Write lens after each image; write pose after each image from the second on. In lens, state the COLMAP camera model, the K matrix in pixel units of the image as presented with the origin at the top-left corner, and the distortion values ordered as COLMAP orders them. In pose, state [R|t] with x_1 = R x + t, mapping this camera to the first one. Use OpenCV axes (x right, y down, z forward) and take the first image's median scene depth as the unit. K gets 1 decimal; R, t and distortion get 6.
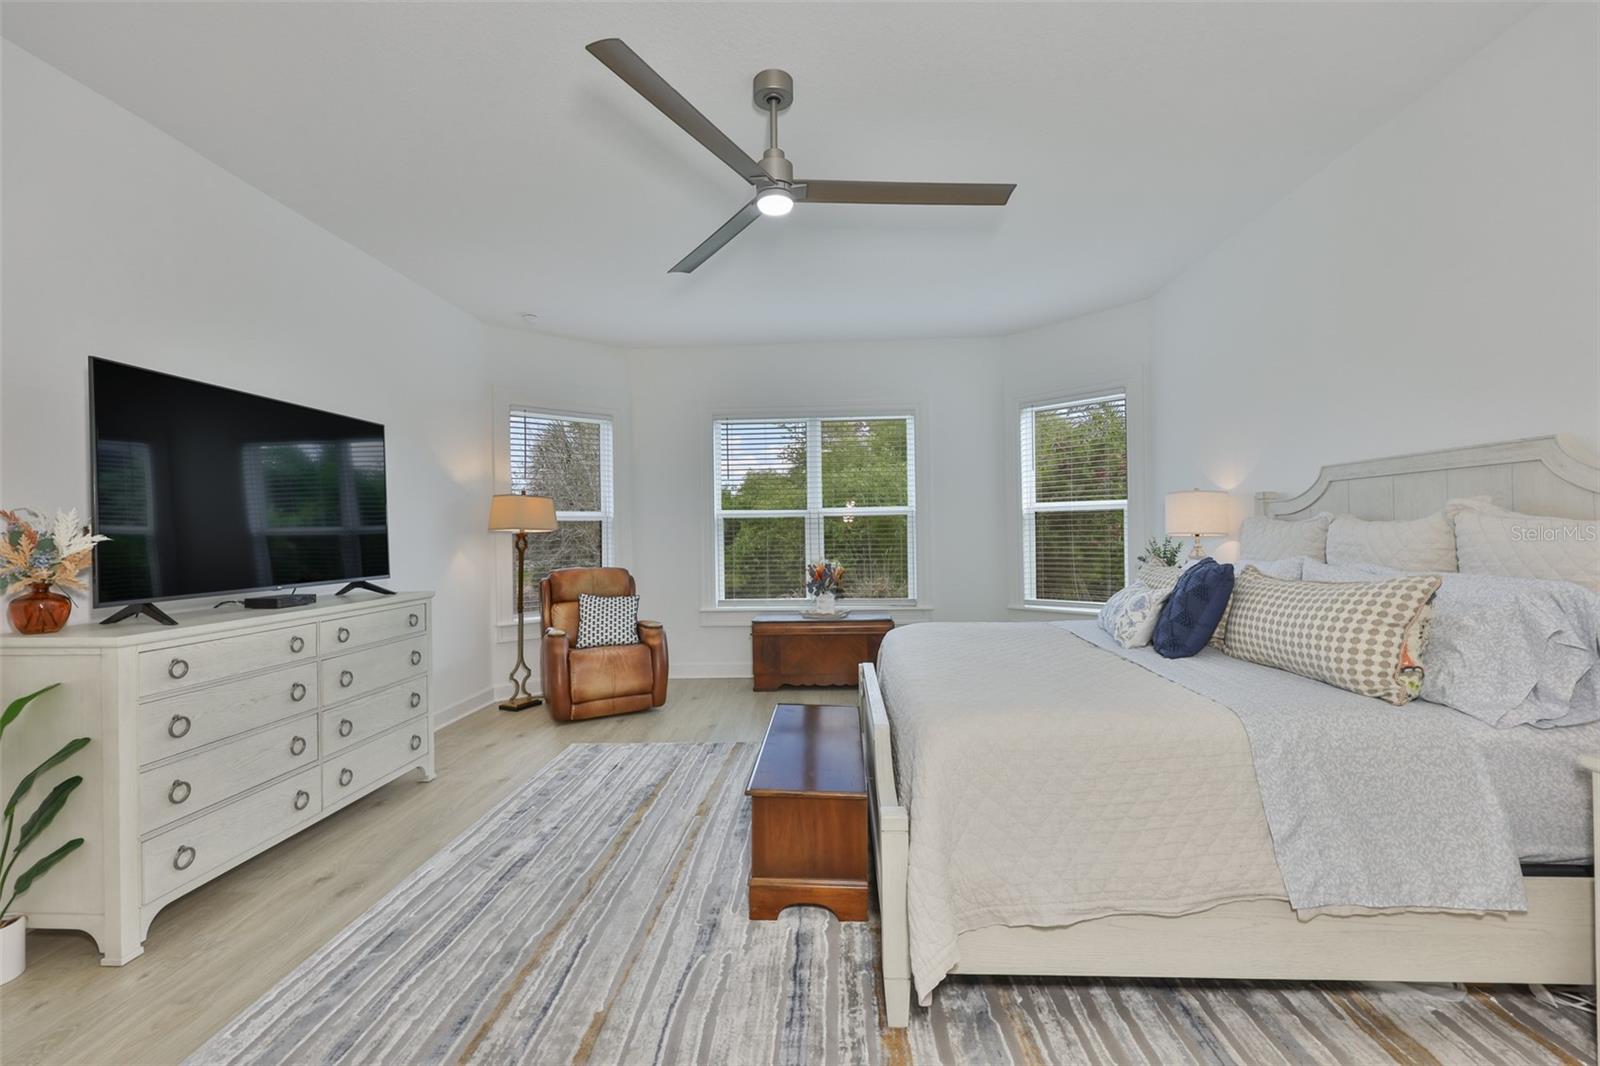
lens RADIAL K [[689.8, 0, 806.2], [0, 689.8, 535.0], [0, 0, 1]] dist [0.001454, -0.001030]
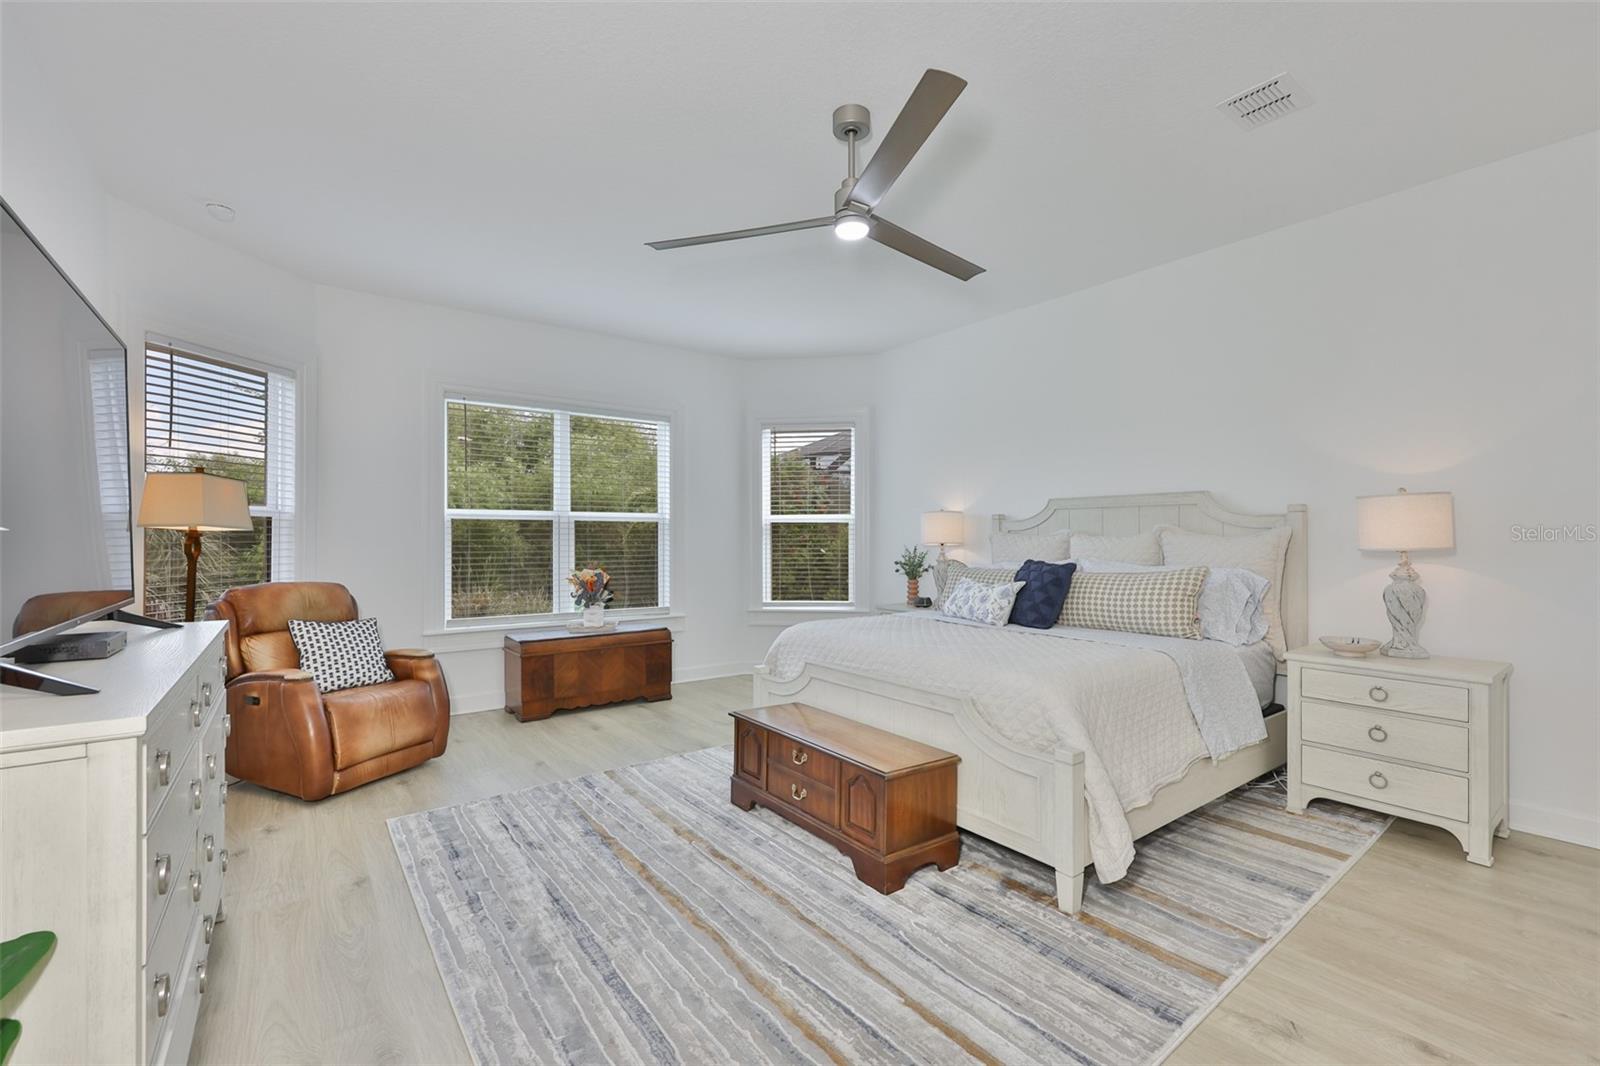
lens RADIAL K [[689.8, 0, 837.3], [0, 689.8, 539.4], [0, 0, 1]] dist [0.001454, -0.001030]
pose [[0.757840, 0.013711, 0.652296, -0.543635], [-0.007849, 0.999898, -0.011899, 0.009499], [-0.652393, 0.003898, 0.757871, 0.147814]]
